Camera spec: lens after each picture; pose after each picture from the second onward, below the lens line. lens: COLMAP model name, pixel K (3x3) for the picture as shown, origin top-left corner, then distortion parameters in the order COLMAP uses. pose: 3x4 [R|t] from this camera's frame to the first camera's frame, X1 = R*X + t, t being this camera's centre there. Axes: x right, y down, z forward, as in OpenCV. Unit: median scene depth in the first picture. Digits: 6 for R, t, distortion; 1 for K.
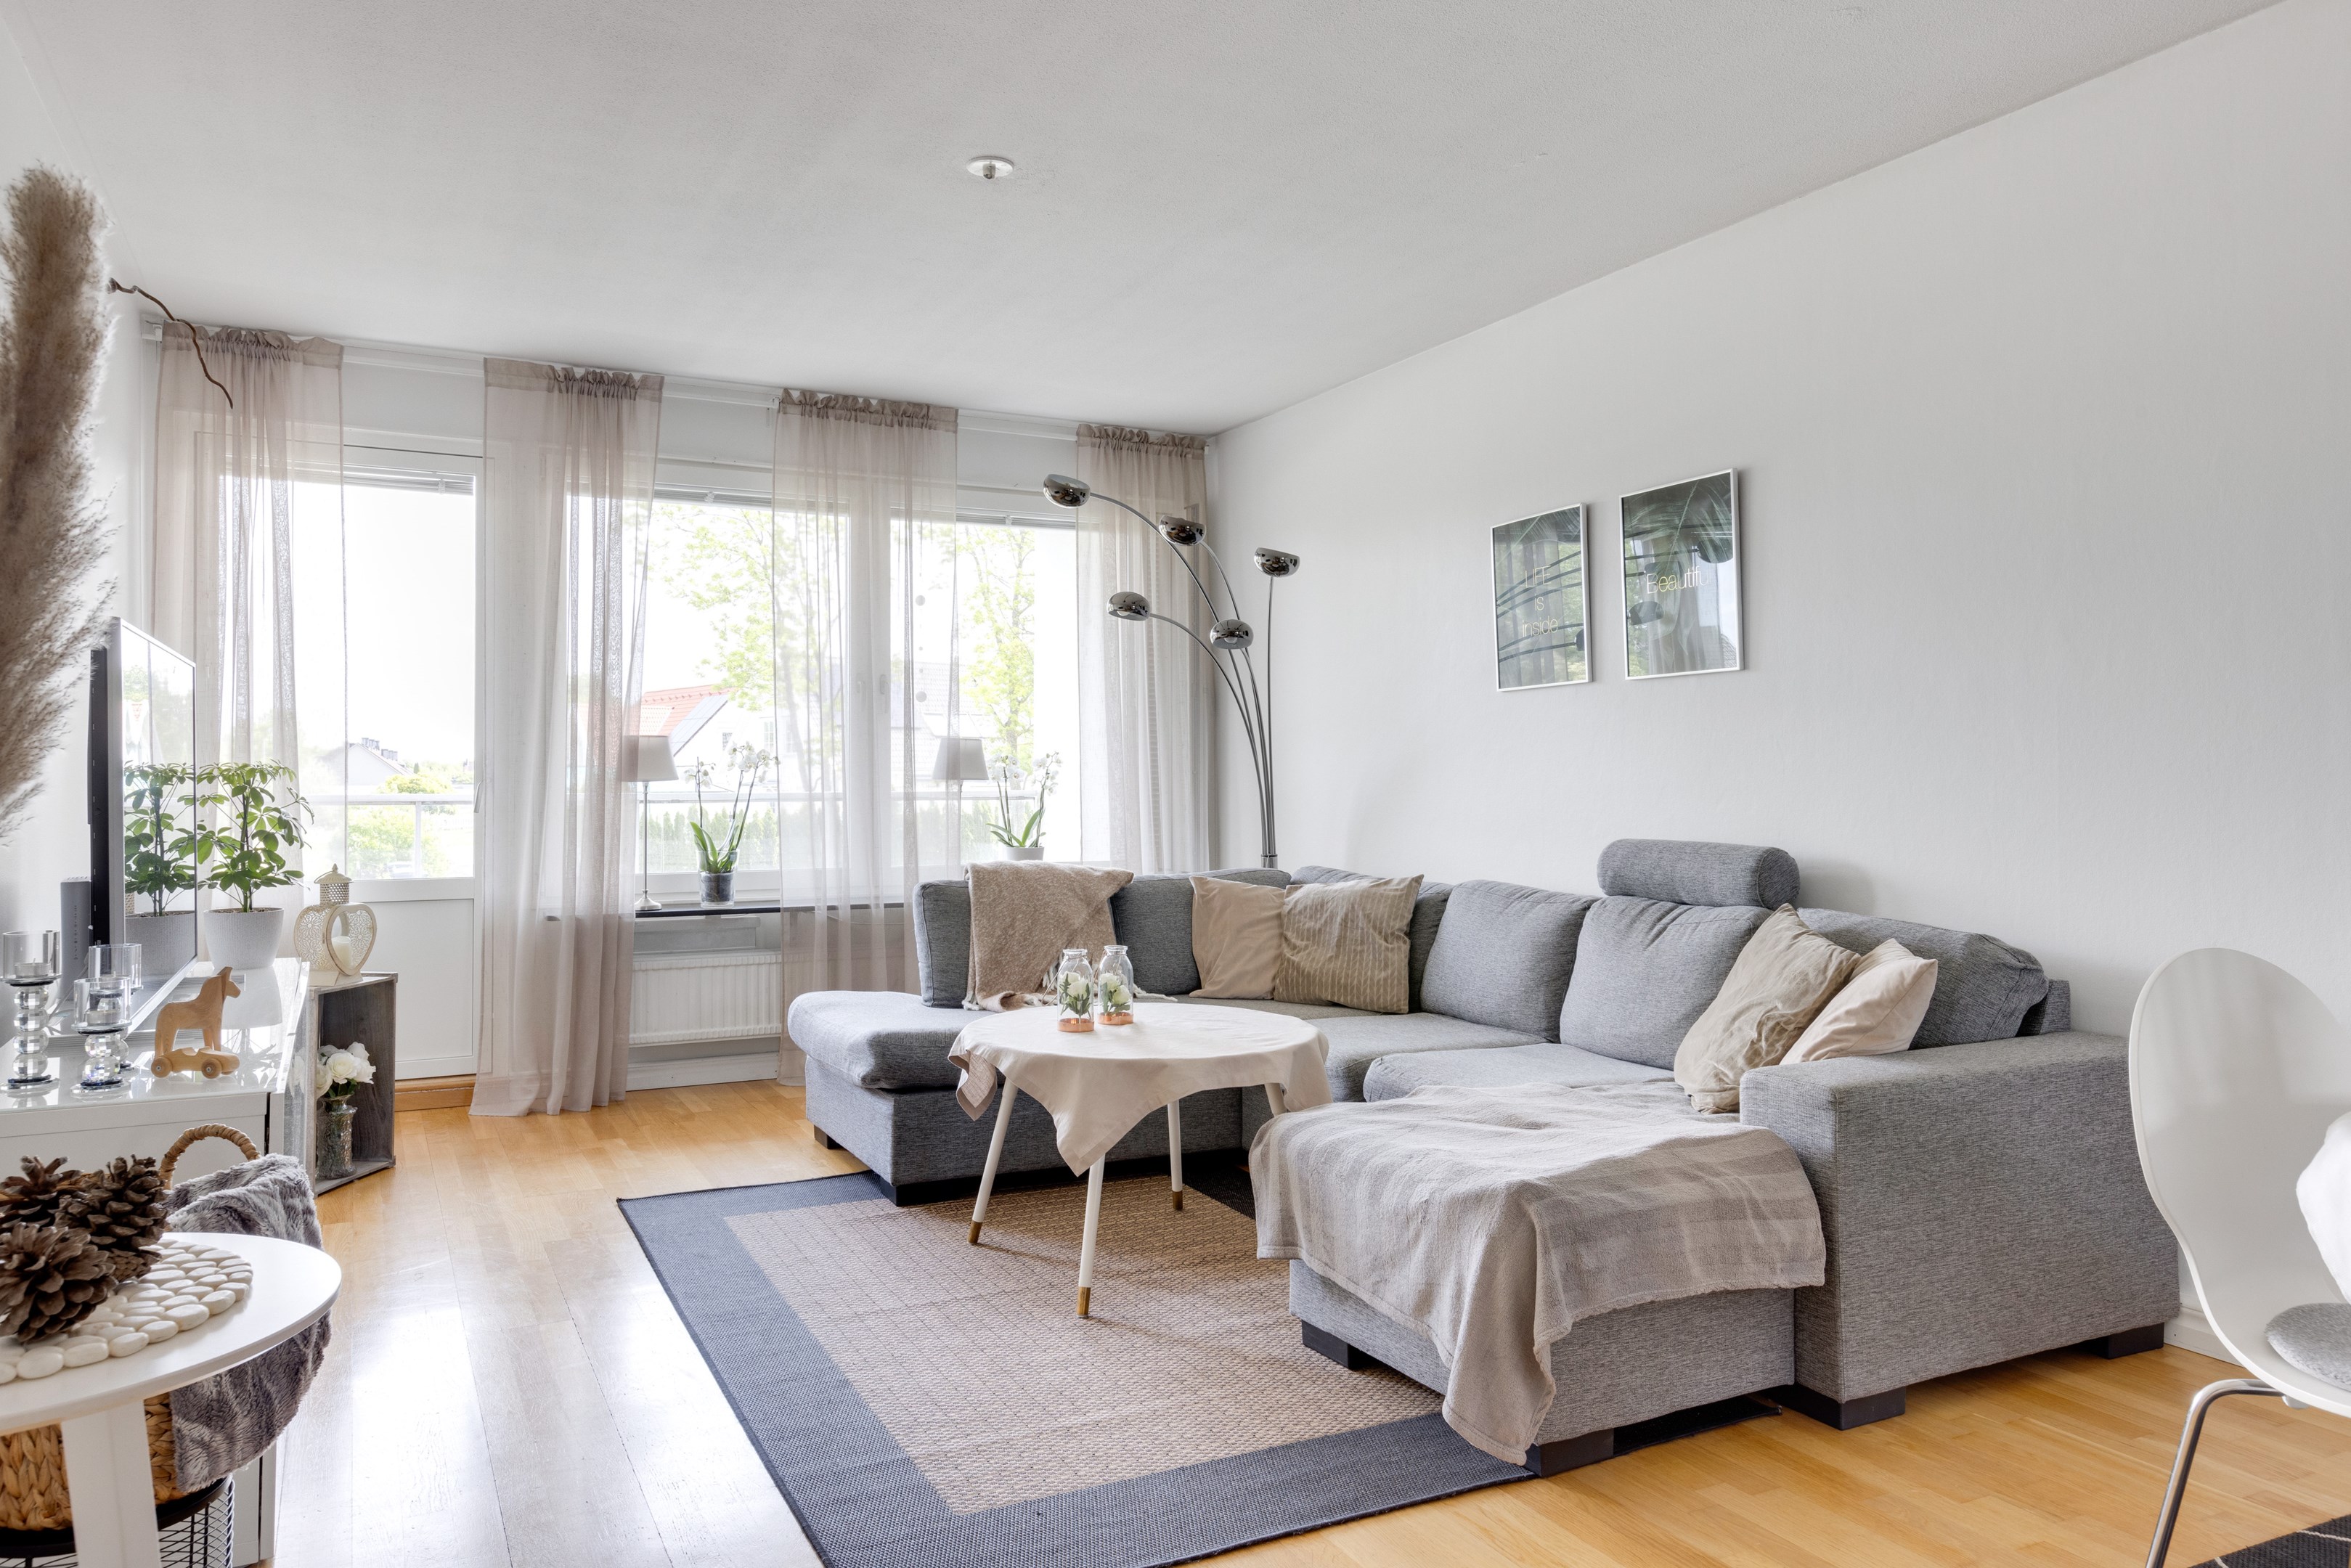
lens RADIAL K [[1572.1, 0, 1177.2], [0, 1572.1, 770.7], [0, 0, 1]] dist [0.037464, 0.000039]
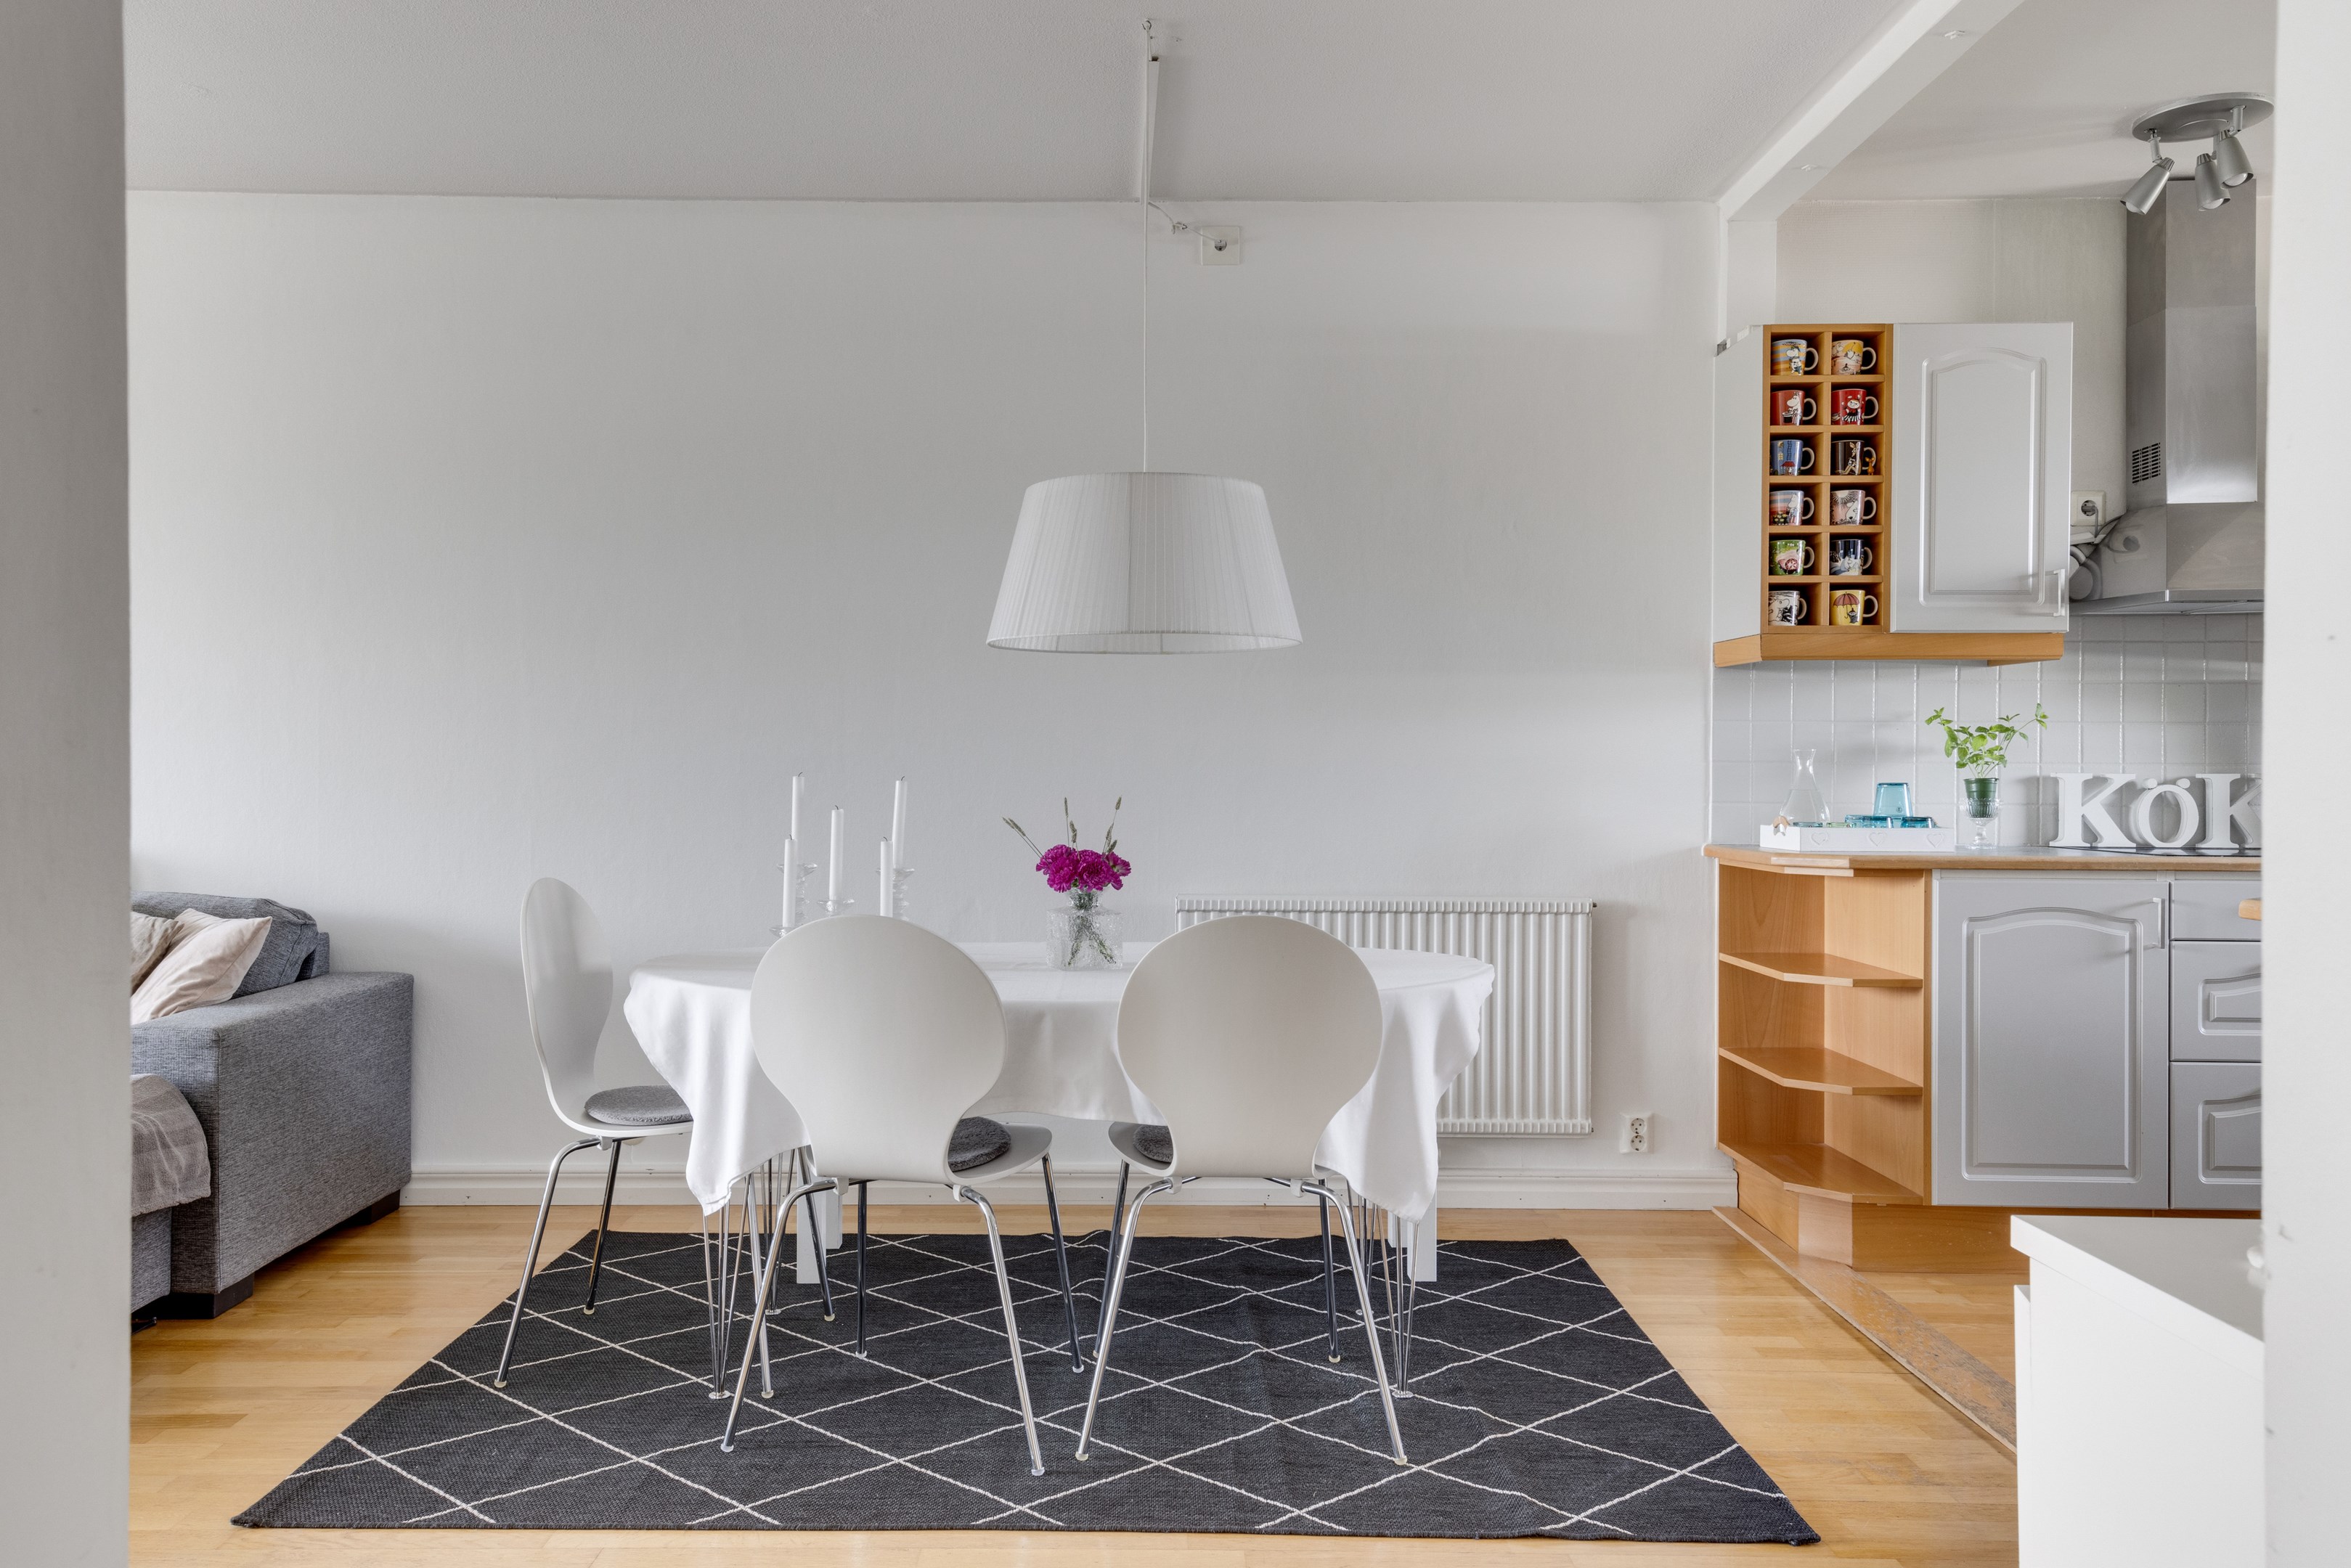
lens RADIAL K [[1780.3, 0, 1167.3], [0, 1780.3, 757.4], [0, 0, 1]] dist [0.006258, 0.000548]
pose [[0.445315, 0.011696, 0.895298, -0.433902], [-0.010627, 0.999913, -0.007776, 0.002418], [-0.895311, -0.006052, 0.445400, -0.206004]]
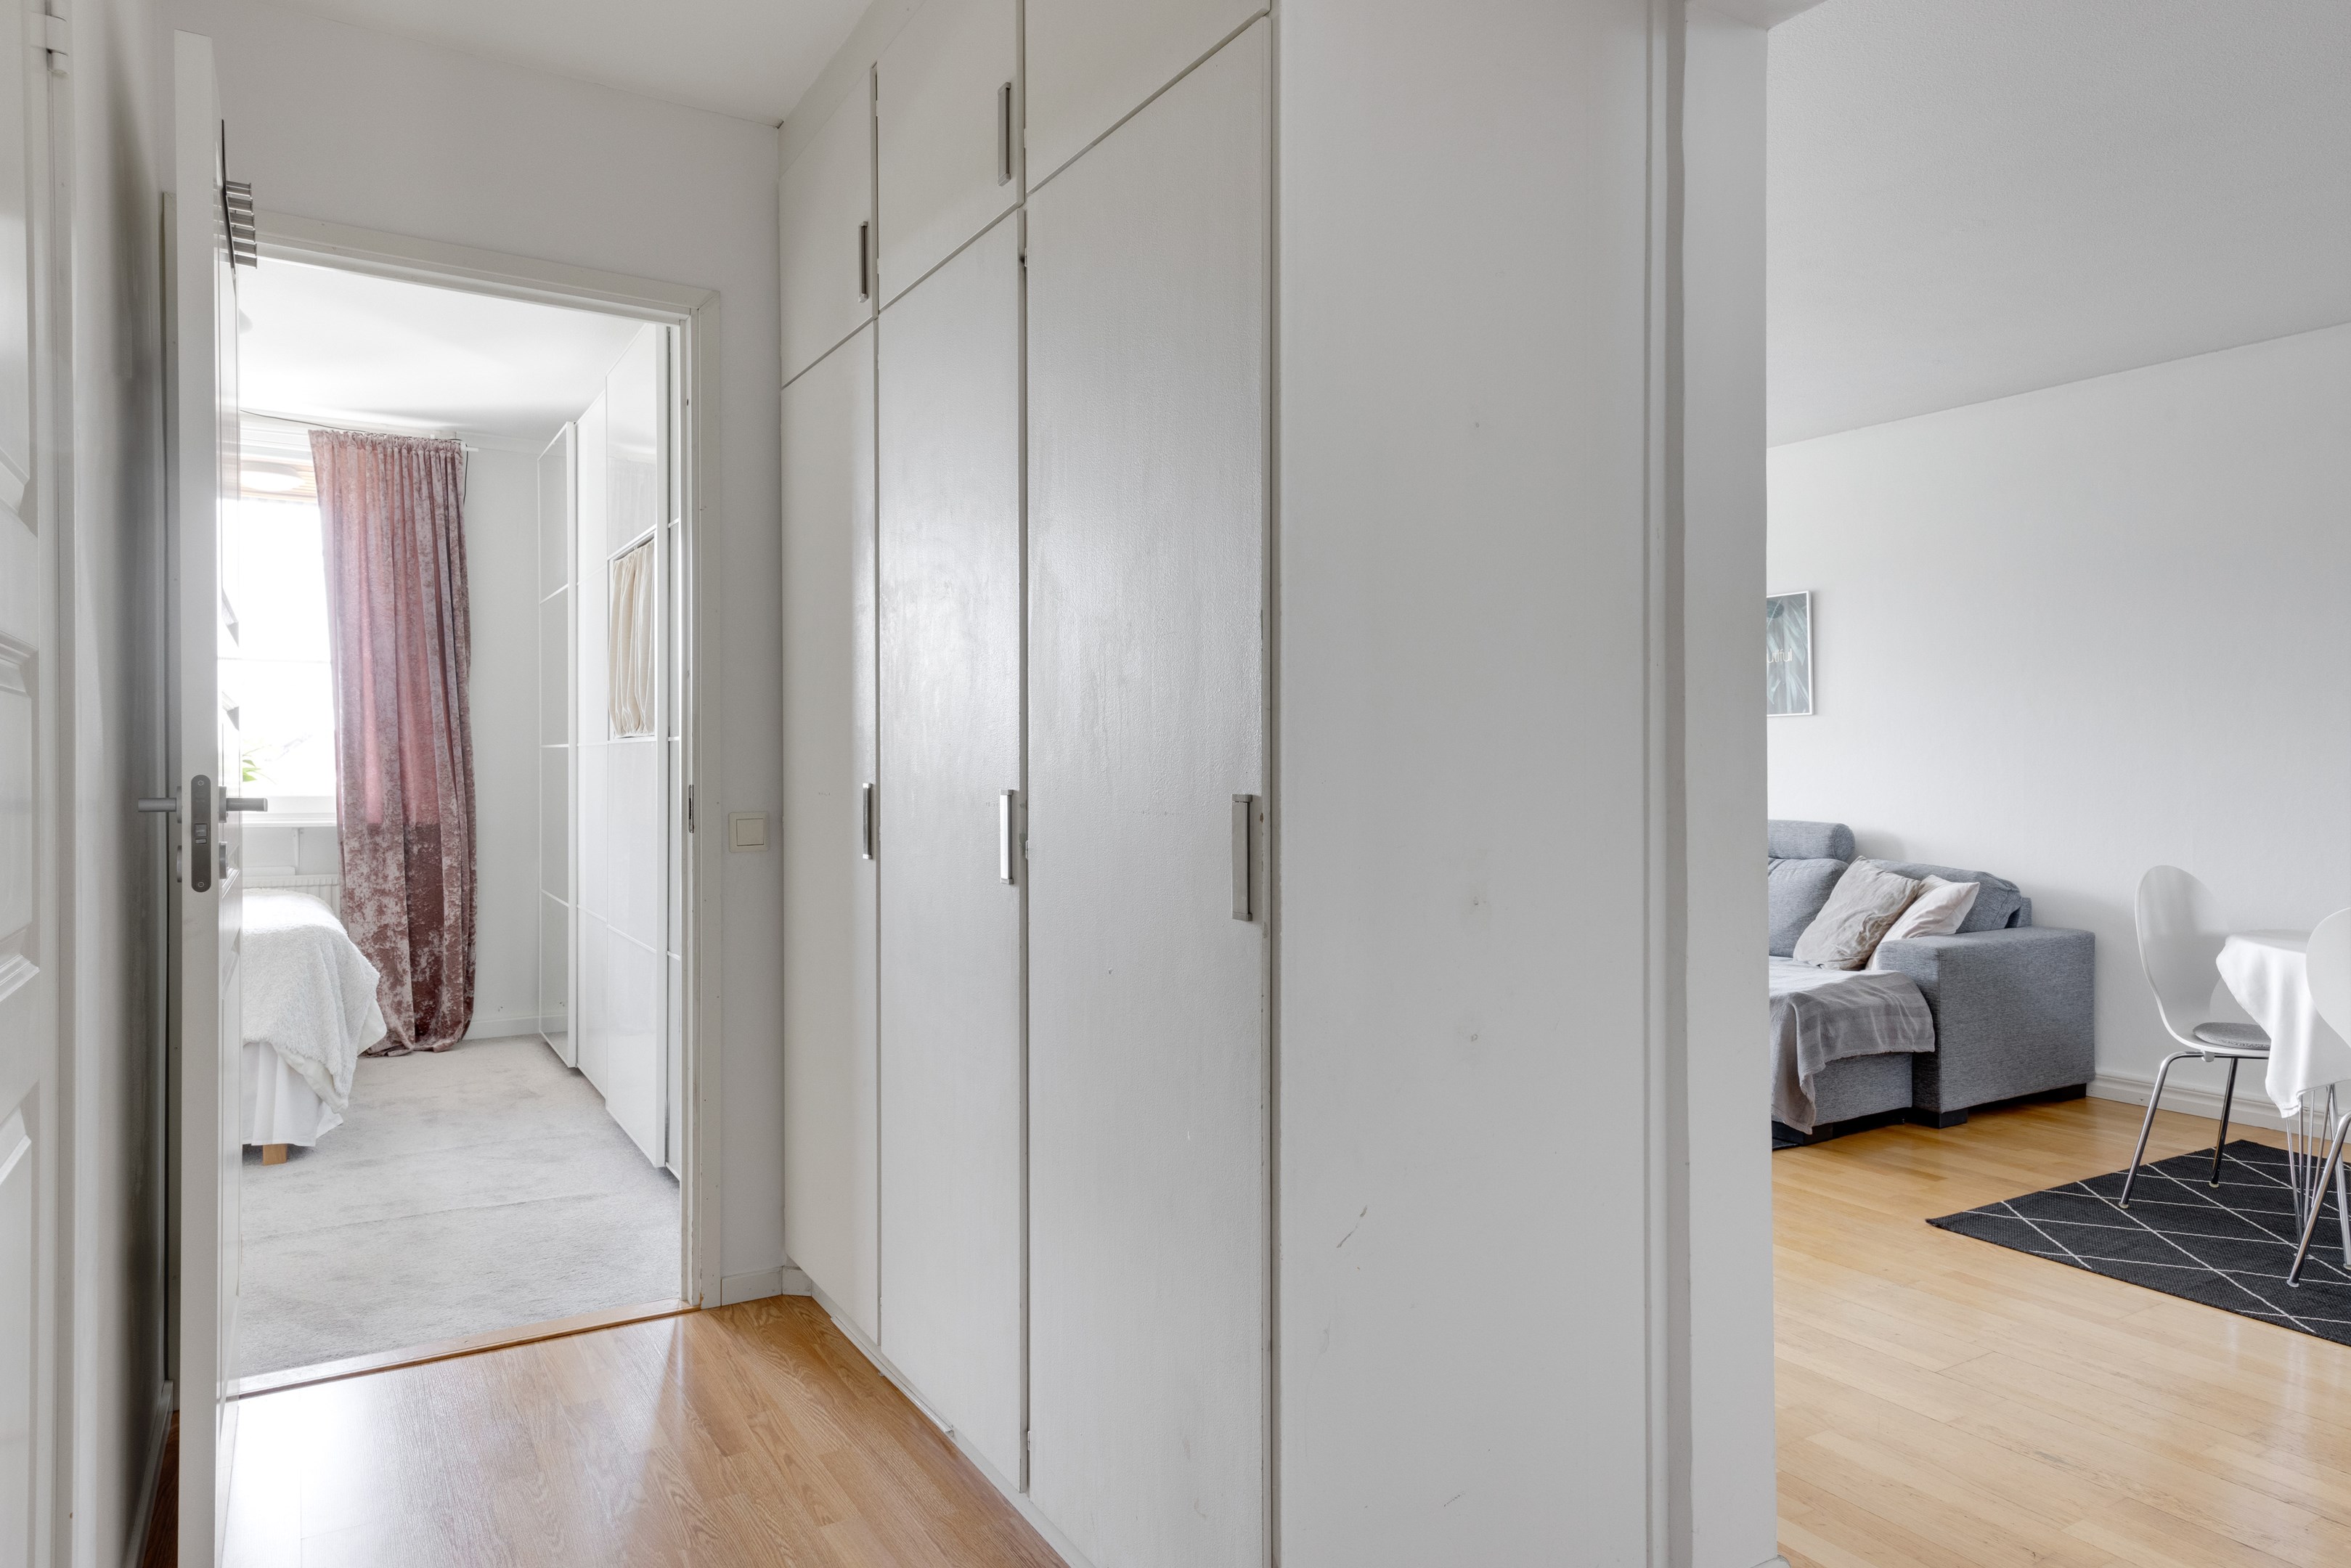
lens RADIAL K [[1422.6, 0, 1175.5], [0, 1422.6, 784.0], [0, 0, 1]] dist [0.048536, 0.000666]
pose [[0.996483, 0.002874, 0.083742, -0.602730], [-0.004045, 0.999896, 0.013818, -0.014620], [-0.083694, -0.014108, 0.996392, -0.600641]]
